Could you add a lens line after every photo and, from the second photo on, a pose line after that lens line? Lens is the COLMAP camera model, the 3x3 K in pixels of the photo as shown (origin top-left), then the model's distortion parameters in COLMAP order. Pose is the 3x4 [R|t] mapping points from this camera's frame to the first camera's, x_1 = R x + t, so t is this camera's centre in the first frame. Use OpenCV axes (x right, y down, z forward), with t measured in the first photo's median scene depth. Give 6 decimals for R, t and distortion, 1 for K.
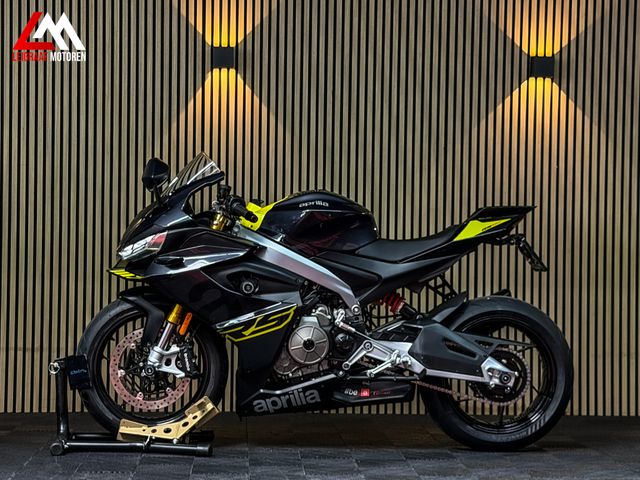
lens RADIAL K [[1441.5, 0, 320.0], [0, 1441.5, 240.0], [0, 0, 1]] dist [0.114502, 0.540742]
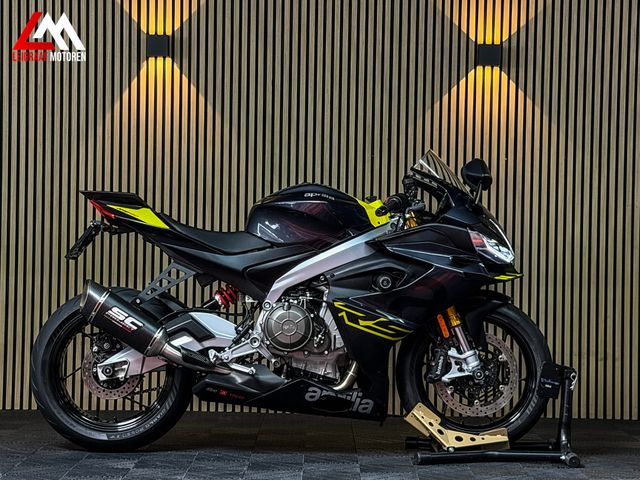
lens RADIAL K [[1441.5, 0, 320.0], [0, 1441.5, 240.0], [0, 0, 1]] dist [0.114502, 0.540742]
pose [[0.998369, 0.003658, -0.056977, 0.121428], [-0.003706, 0.999993, -0.000725, 0.005497], [0.056974, 0.000935, 0.998375, 0.044758]]
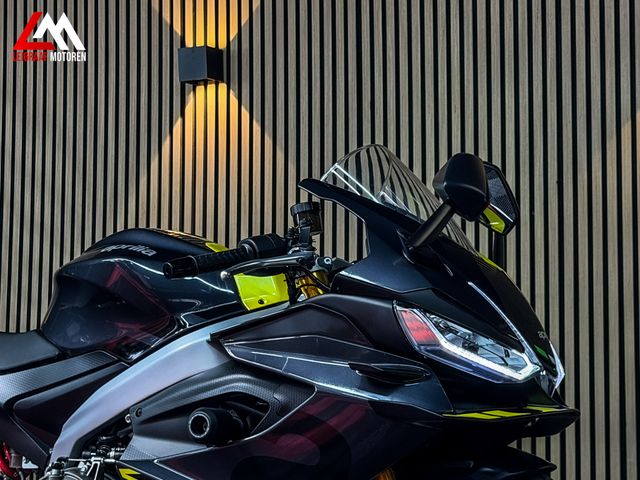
lens RADIAL K [[1441.5, 0, 320.0], [0, 1441.5, 240.0], [0, 0, 1]] dist [0.114502, 0.540742]
pose [[0.864047, -0.063311, -0.499414, 0.353321], [0.003475, 0.992787, -0.119844, 0.028973], [0.503399, 0.101816, 0.858034, 0.620940]]
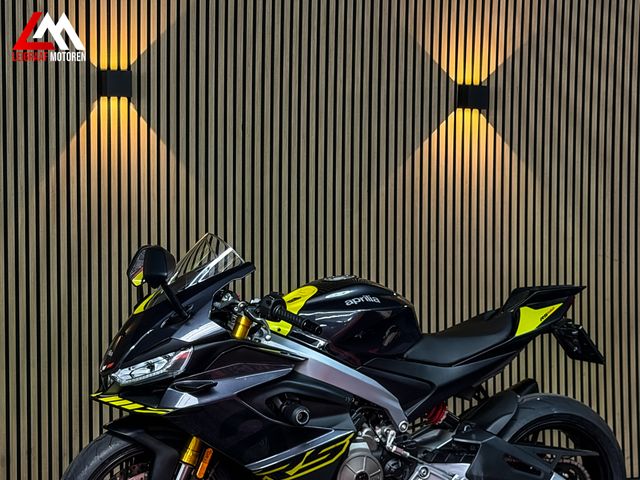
lens RADIAL K [[1441.5, 0, 320.0], [0, 1441.5, 240.0], [0, 0, 1]] dist [0.114502, 0.540742]
pose [[0.942373, -0.027957, 0.333393, -0.284932], [0.014177, 0.998944, 0.043695, -0.091602], [-0.334263, -0.036450, 0.941775, 0.261477]]
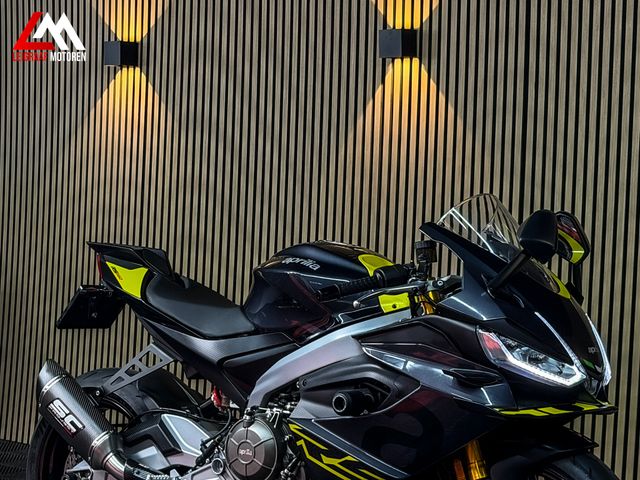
lens RADIAL K [[1441.5, 0, 320.0], [0, 1441.5, 240.0], [0, 0, 1]] dist [0.114502, 0.540742]
pose [[0.752614, 0.035651, -0.657496, 0.495062], [-0.031599, 0.999338, 0.018016, -0.046094], [0.657703, 0.007218, 0.753243, 0.512067]]
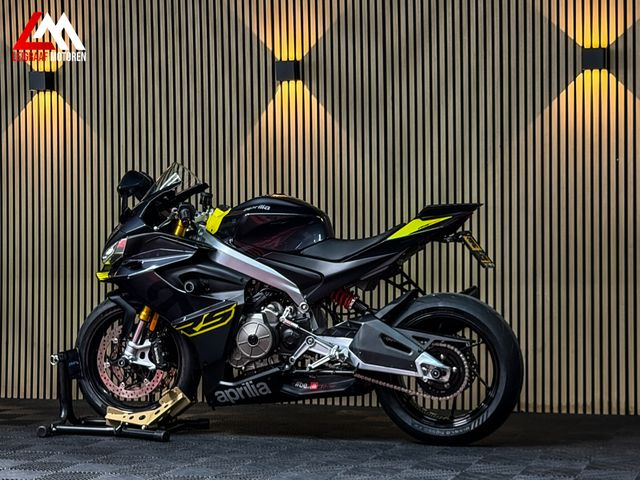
lens RADIAL K [[1441.5, 0, 320.0], [0, 1441.5, 240.0], [0, 0, 1]] dist [0.114502, 0.540742]
pose [[0.932050, -0.022070, -0.361658, 0.419323], [0.022043, 0.999748, -0.004203, 0.004091], [0.361660, -0.004054, 0.932301, 0.021287]]
